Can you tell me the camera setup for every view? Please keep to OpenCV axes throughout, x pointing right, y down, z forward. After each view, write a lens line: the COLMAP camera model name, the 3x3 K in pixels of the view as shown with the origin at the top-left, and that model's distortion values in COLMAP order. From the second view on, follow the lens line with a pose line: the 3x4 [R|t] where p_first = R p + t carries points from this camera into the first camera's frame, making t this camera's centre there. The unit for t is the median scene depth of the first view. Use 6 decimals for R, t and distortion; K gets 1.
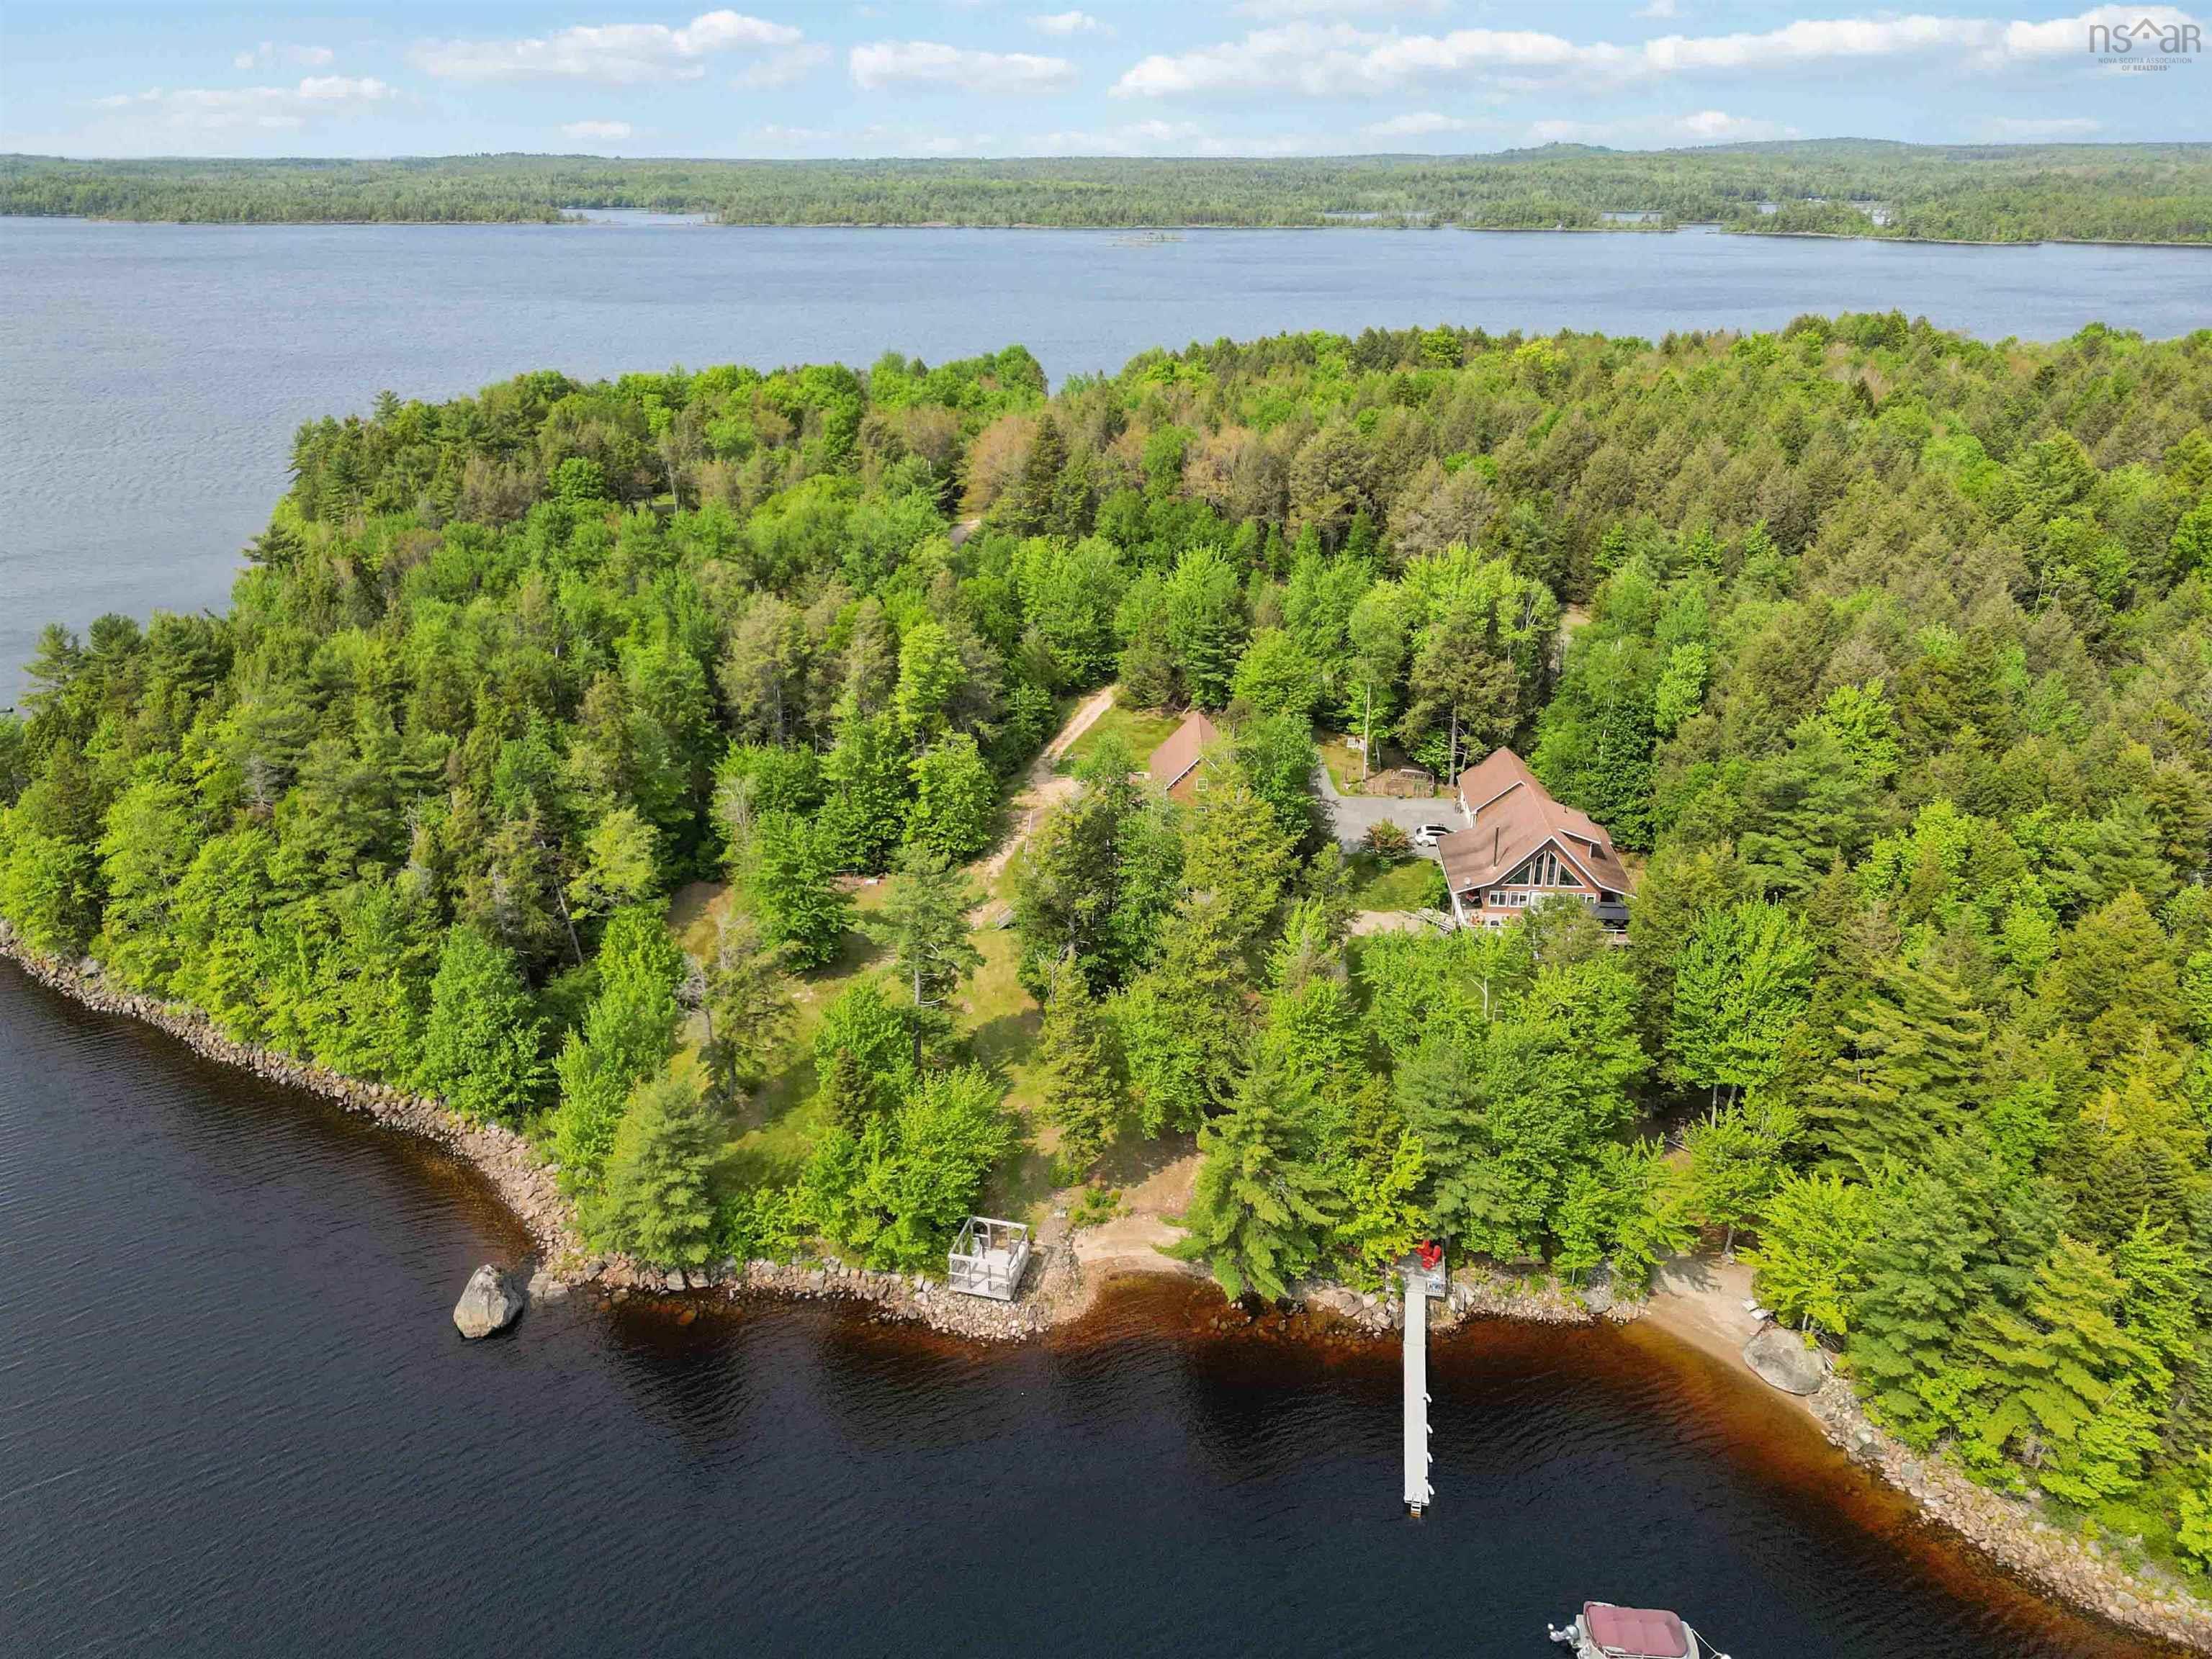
lens RADIAL K [[1561.1, 0, 1105.1], [0, 1561.1, 835.8], [0, 0, 1]] dist [0.039908, -0.020514]
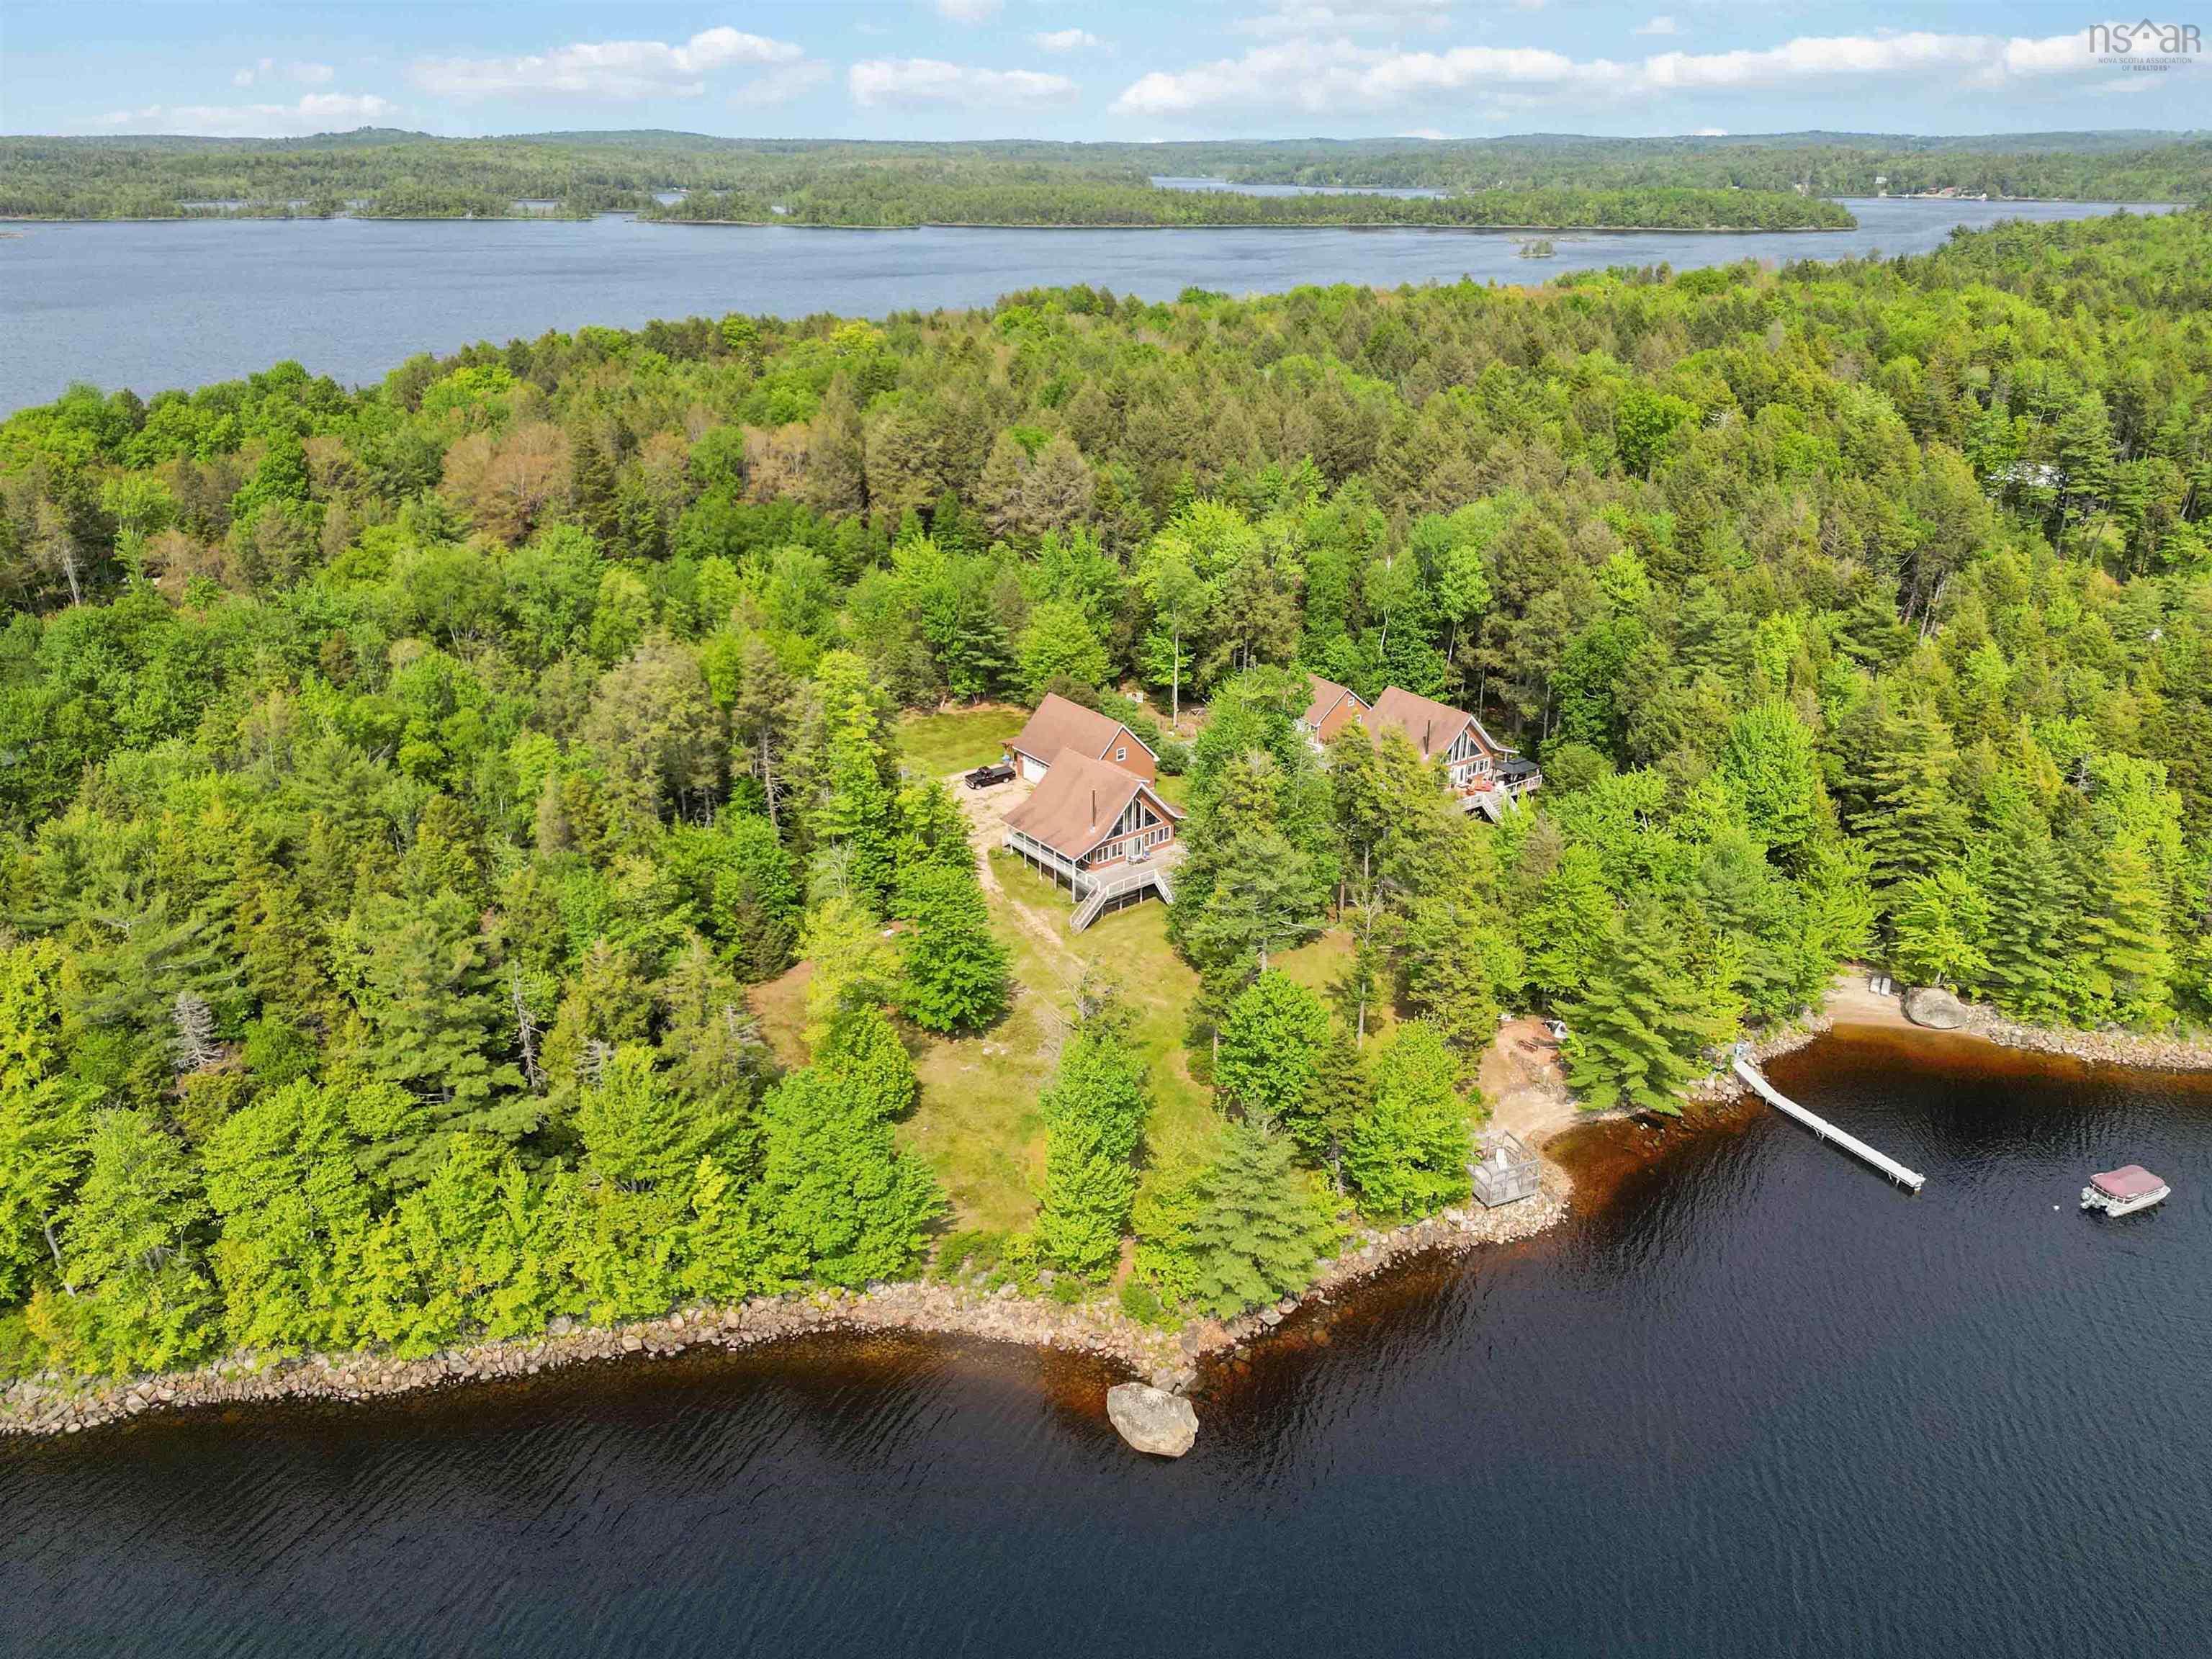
lens RADIAL K [[1561.1, 0, 1108.9], [0, 1561.1, 823.6], [0, 0, 1]] dist [0.039908, -0.020514]
pose [[0.777645, -0.243313, 0.579713, -0.065658], [0.243663, 0.966649, 0.078858, -0.008325], [-0.579566, 0.079931, 0.810996, 0.020324]]
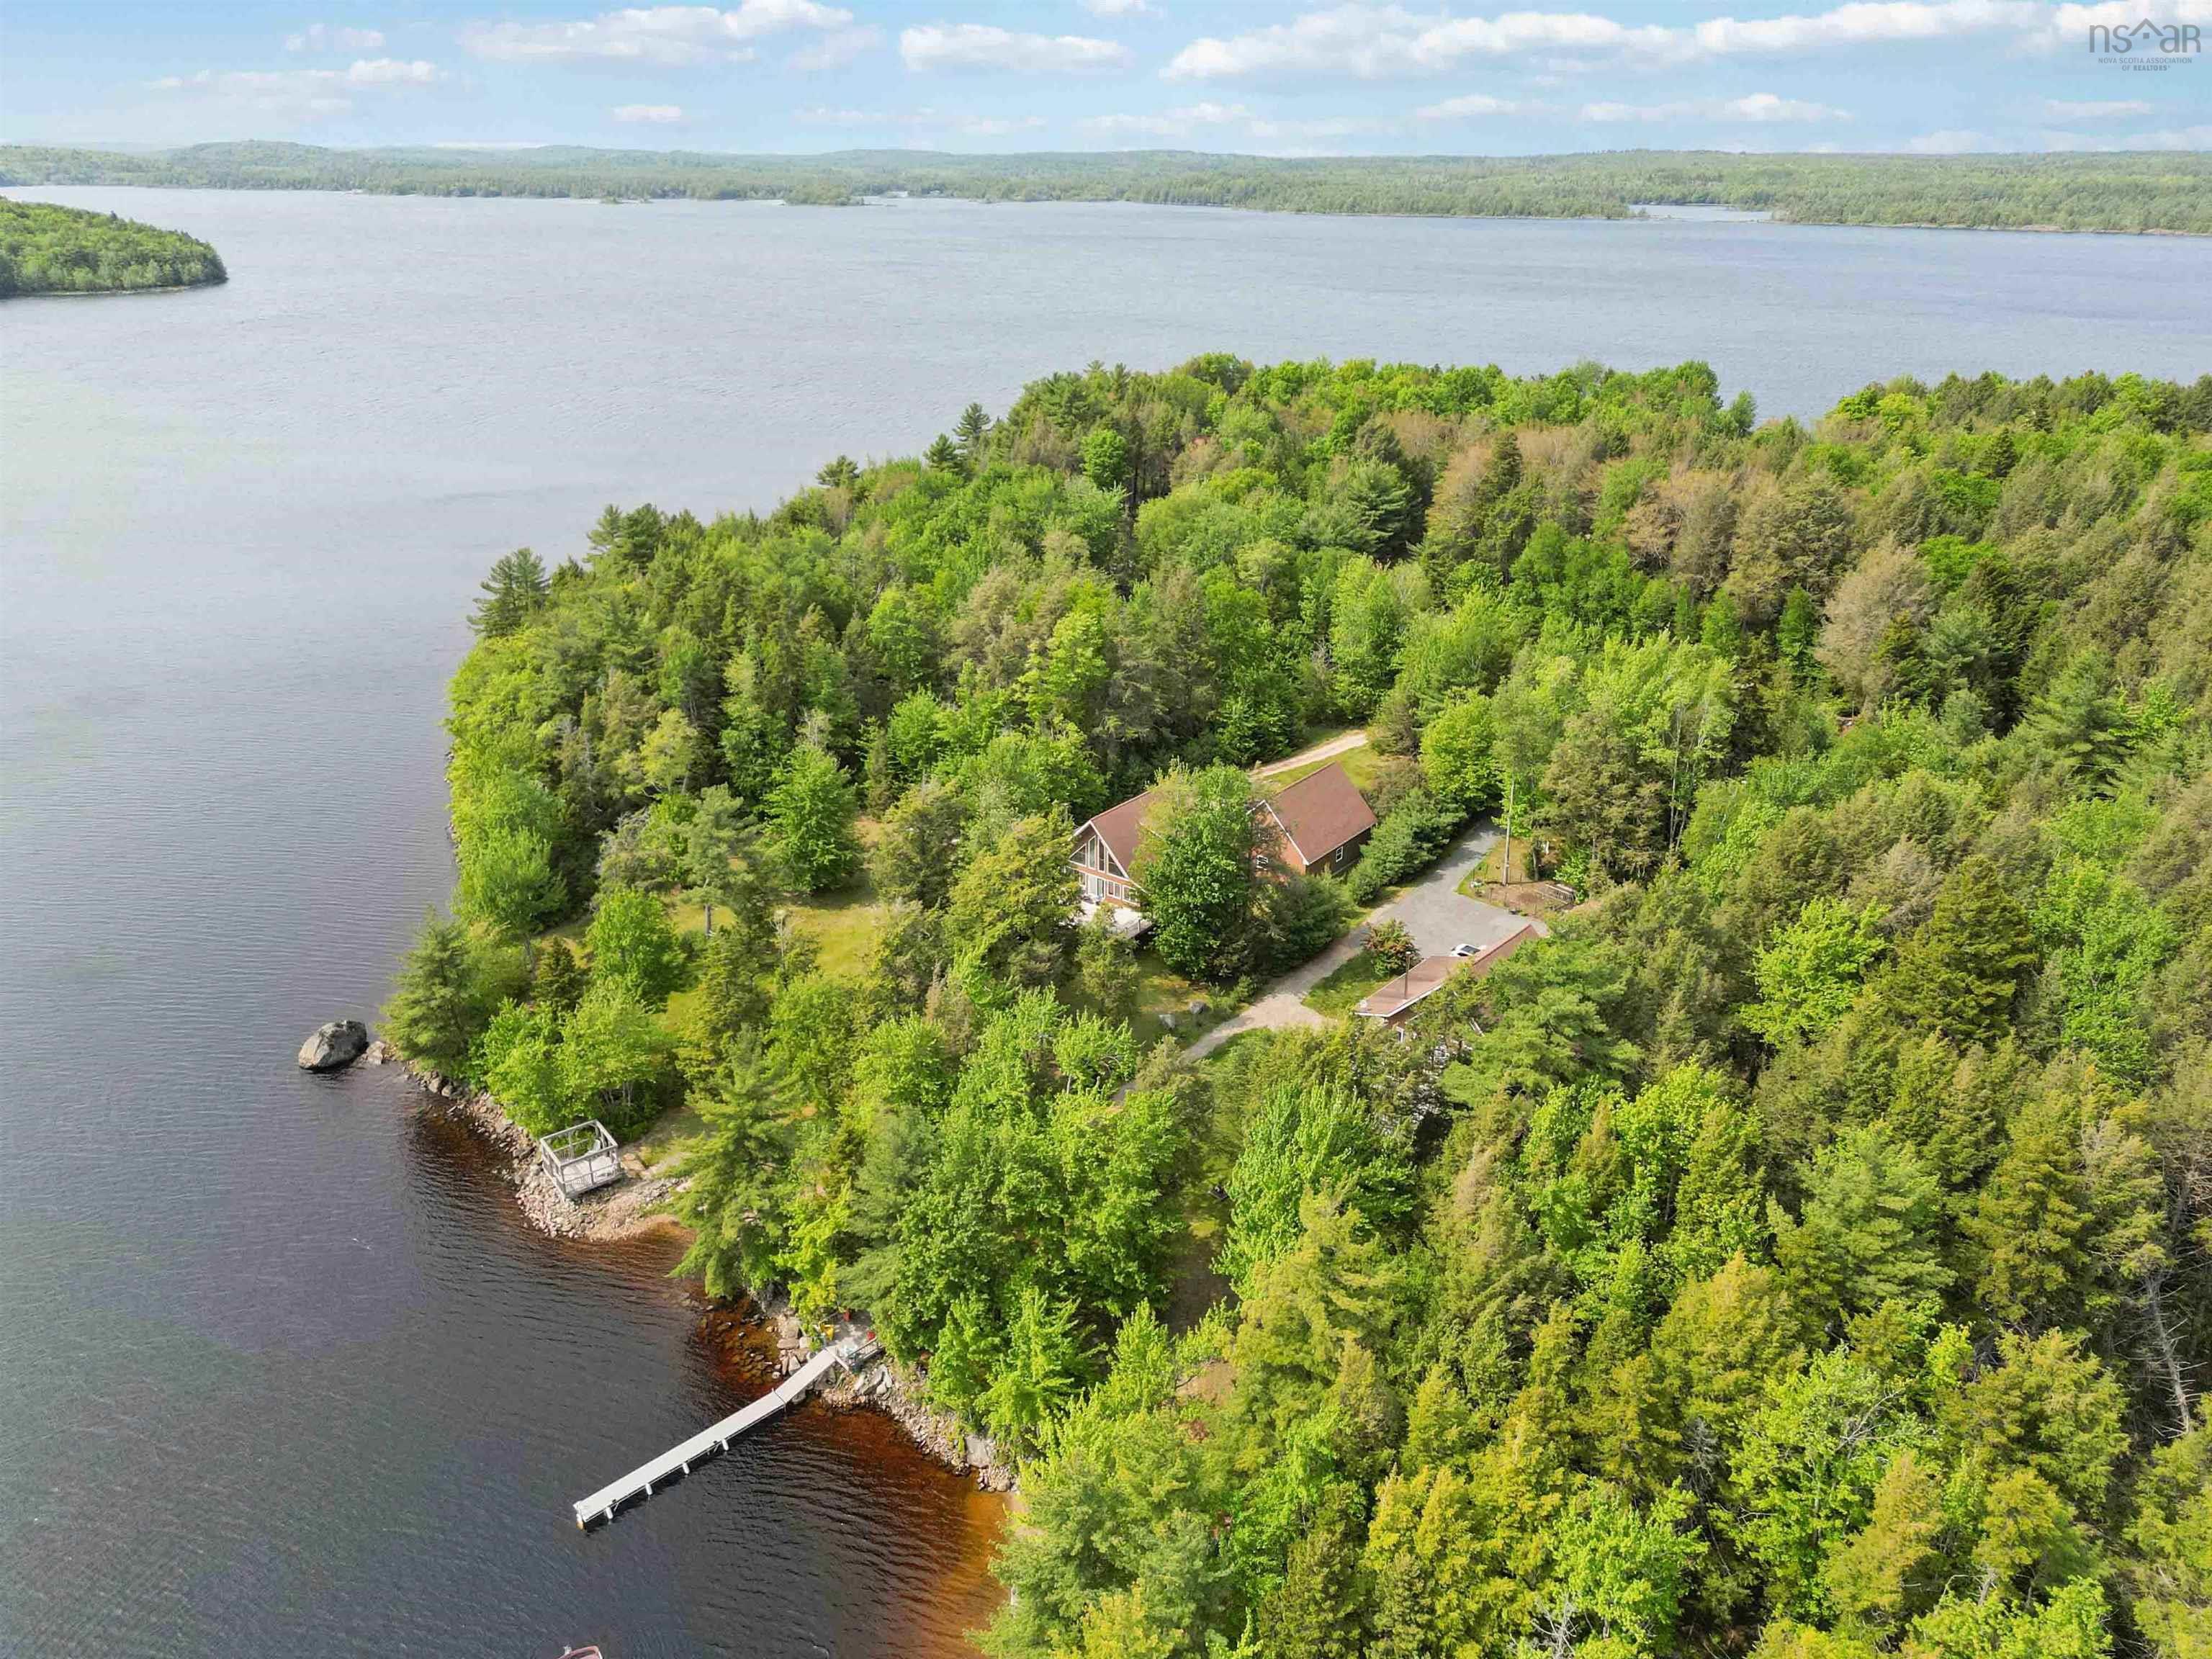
lens RADIAL K [[1561.1, 0, 1104.4], [0, 1561.1, 823.7], [0, 0, 1]] dist [0.039908, -0.020514]
pose [[0.793768, 0.244653, -0.556846, 0.059501], [-0.246966, 0.966308, 0.072509, -0.009685], [0.555824, 0.079967, 0.827445, 0.021771]]
